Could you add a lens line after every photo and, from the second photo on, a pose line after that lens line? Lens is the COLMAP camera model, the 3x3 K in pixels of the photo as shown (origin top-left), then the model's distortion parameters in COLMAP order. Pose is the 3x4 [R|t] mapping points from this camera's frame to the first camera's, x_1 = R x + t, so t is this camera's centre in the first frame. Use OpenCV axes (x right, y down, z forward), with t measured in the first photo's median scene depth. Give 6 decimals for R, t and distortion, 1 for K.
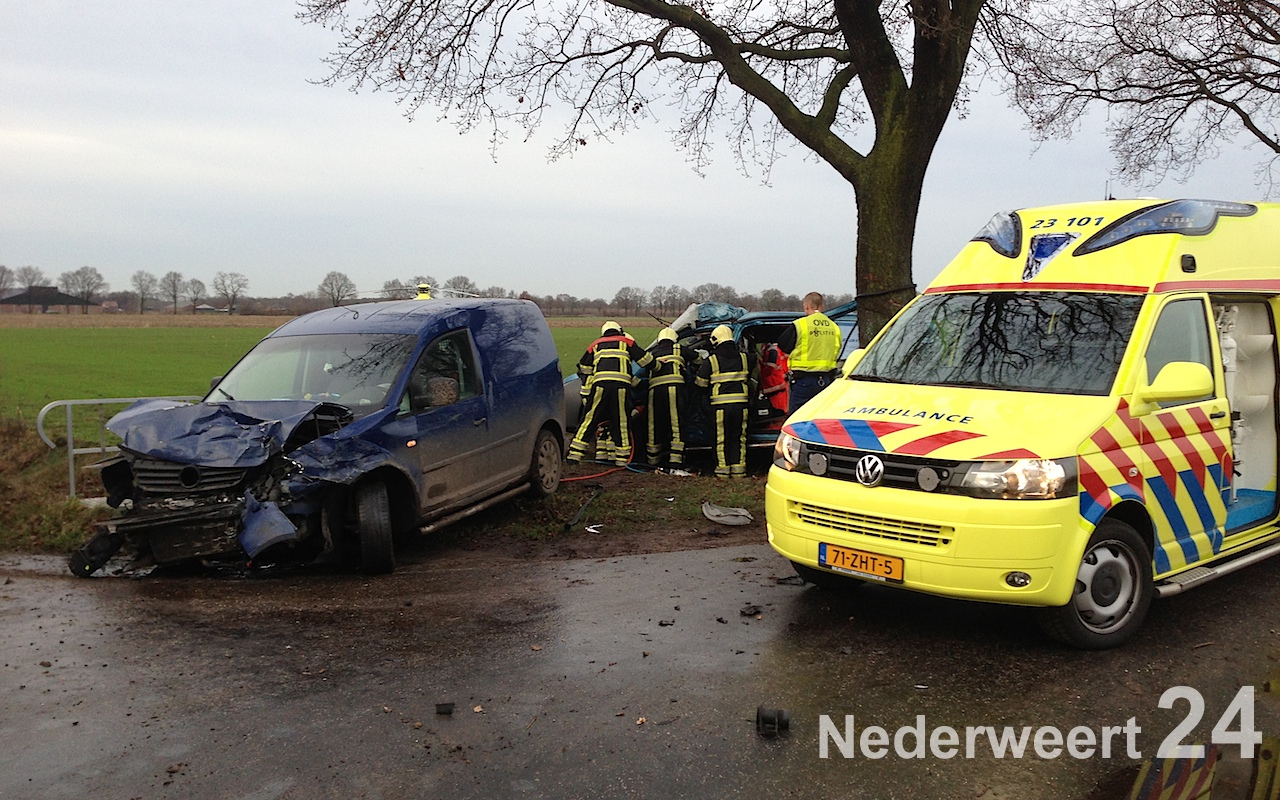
lens RADIAL K [[1159.0, 0, 654.0], [0, 1159.0, 418.6], [0, 0, 1]] dist [0.062752, 0.000000]
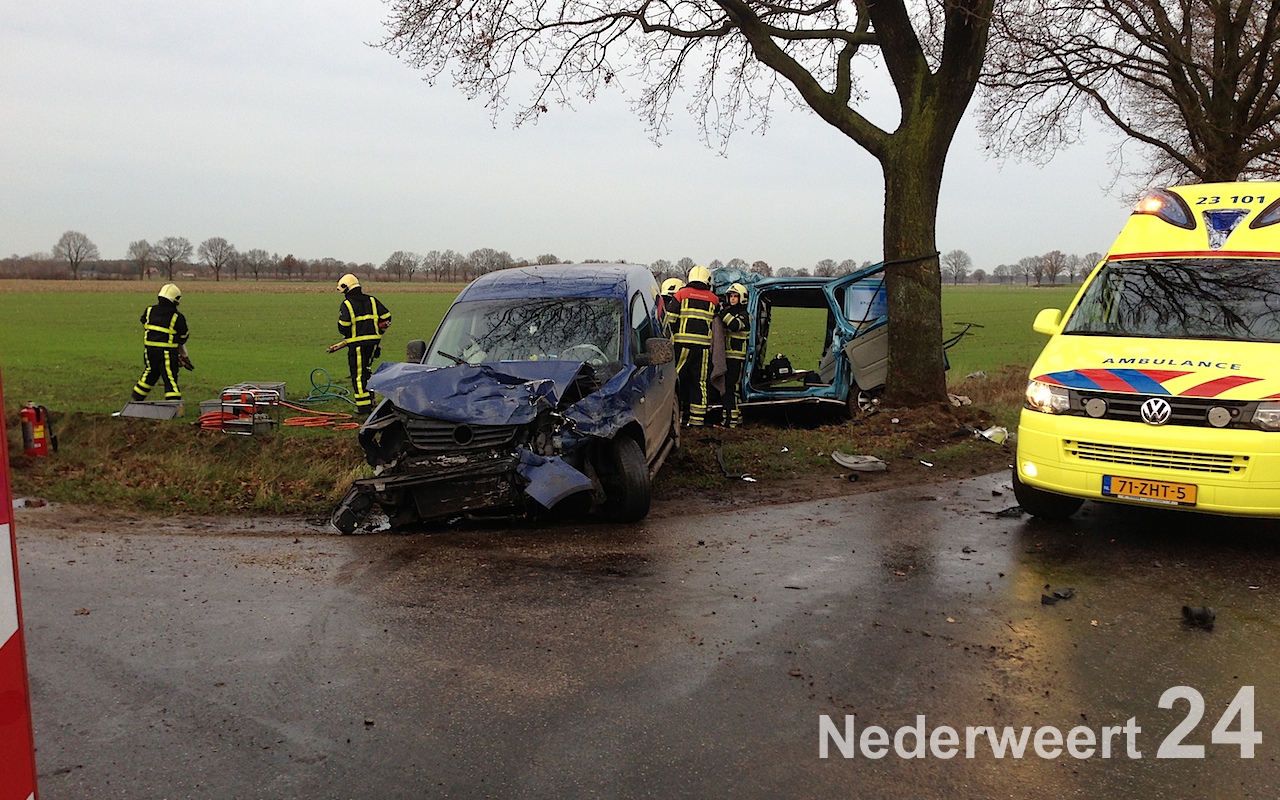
lens RADIAL K [[1159.0, 0, 645.6], [0, 1159.0, 412.1], [0, 0, 1]] dist [0.062752, 0.000000]
pose [[0.982164, -0.020126, 0.186947, -0.359805], [0.015638, 0.999554, 0.025454, 0.004637], [-0.187375, -0.022076, 0.982040, -0.042679]]
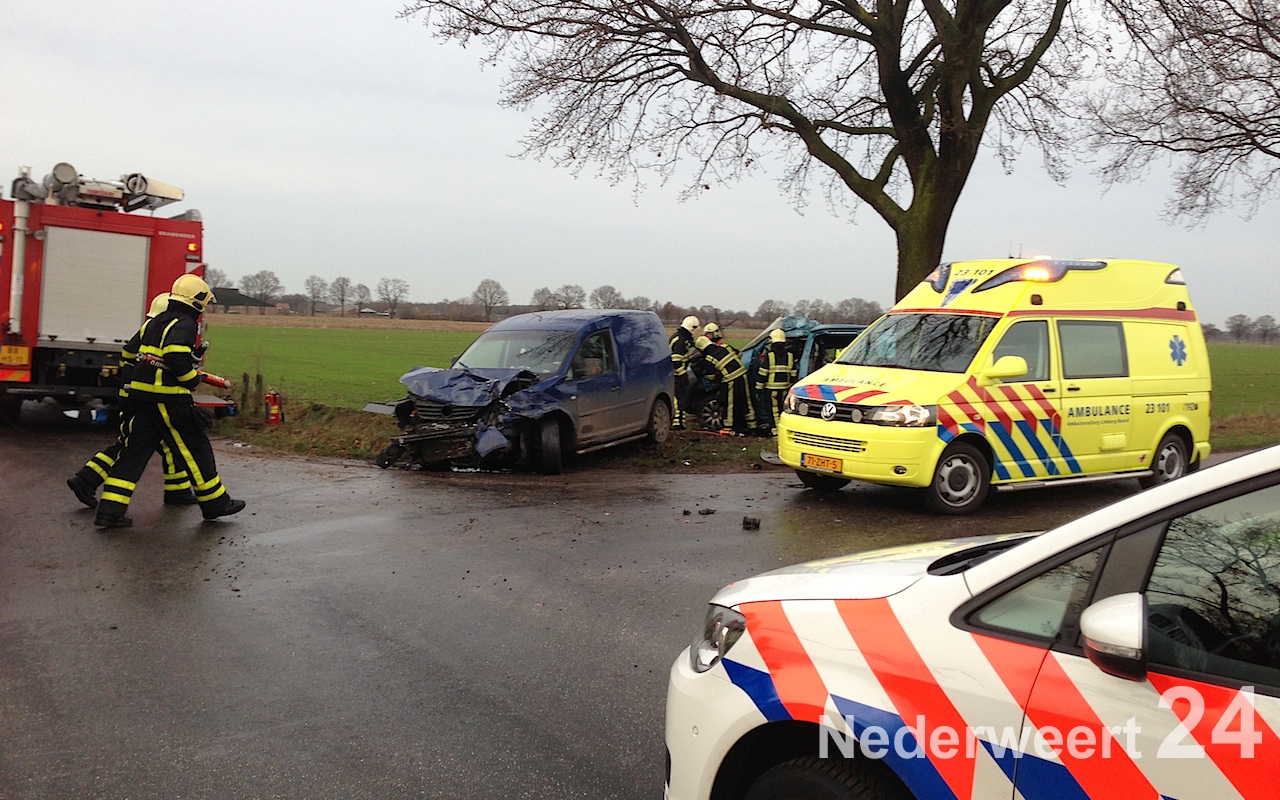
lens RADIAL K [[1159.0, 0, 644.9], [0, 1159.0, 411.8], [0, 0, 1]] dist [0.062752, 0.000000]
pose [[0.991129, 0.034797, -0.128268, 0.089719], [-0.036792, 0.999236, -0.013216, 0.052402], [0.127710, 0.017818, 0.991651, -0.537533]]
